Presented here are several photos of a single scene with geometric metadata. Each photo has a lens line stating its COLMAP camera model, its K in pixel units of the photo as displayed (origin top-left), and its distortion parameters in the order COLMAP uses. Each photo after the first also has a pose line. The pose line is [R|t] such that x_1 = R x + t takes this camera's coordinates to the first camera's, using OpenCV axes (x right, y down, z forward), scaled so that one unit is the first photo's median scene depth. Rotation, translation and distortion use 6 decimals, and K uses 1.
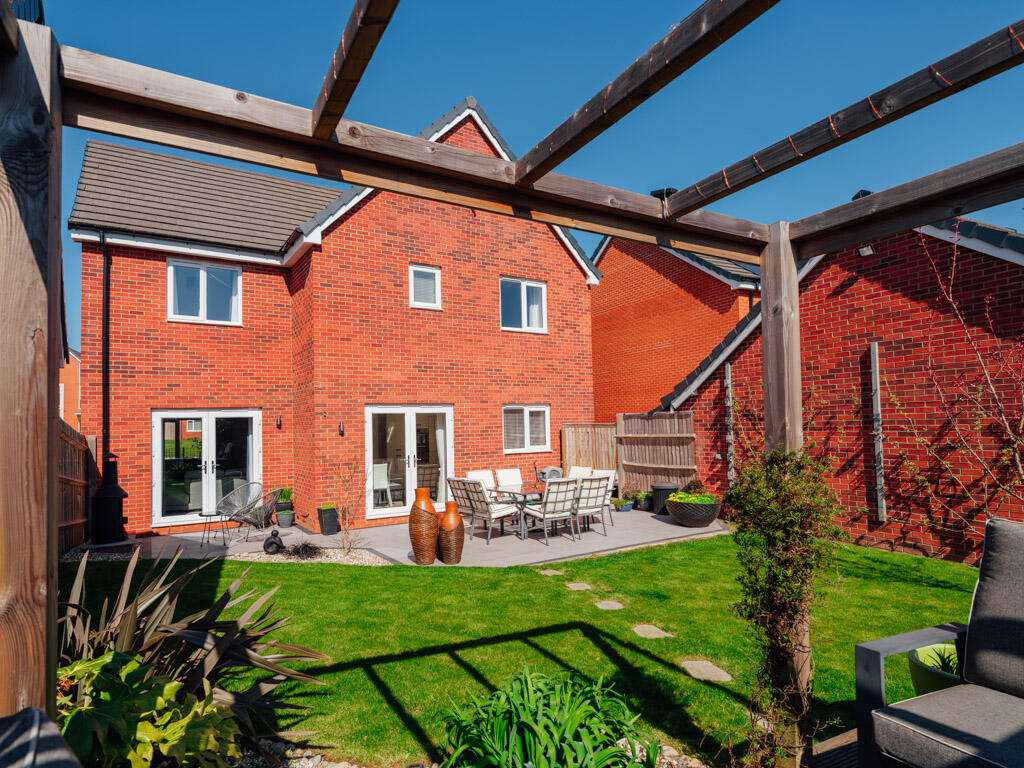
lens RADIAL K [[555.5, 0, 521.0], [0, 555.5, 406.7], [0, 0, 1]] dist [0.004855, 0.000719]
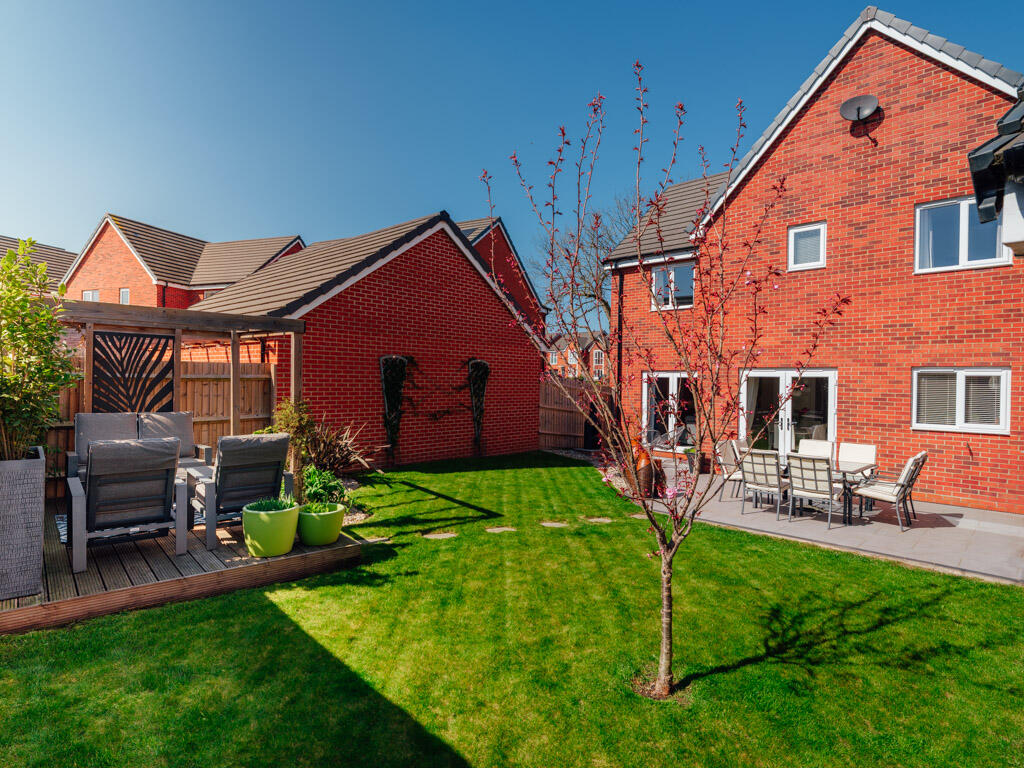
lens RADIAL K [[555.5, 0, 512.1], [0, 555.5, 383.6], [0, 0, 1]] dist [0.004855, 0.000719]
pose [[0.255536, 0.029738, -0.966342, 0.632824], [0.013048, 0.999330, 0.034204, -0.016721], [0.966712, -0.021349, 0.254977, 0.247885]]
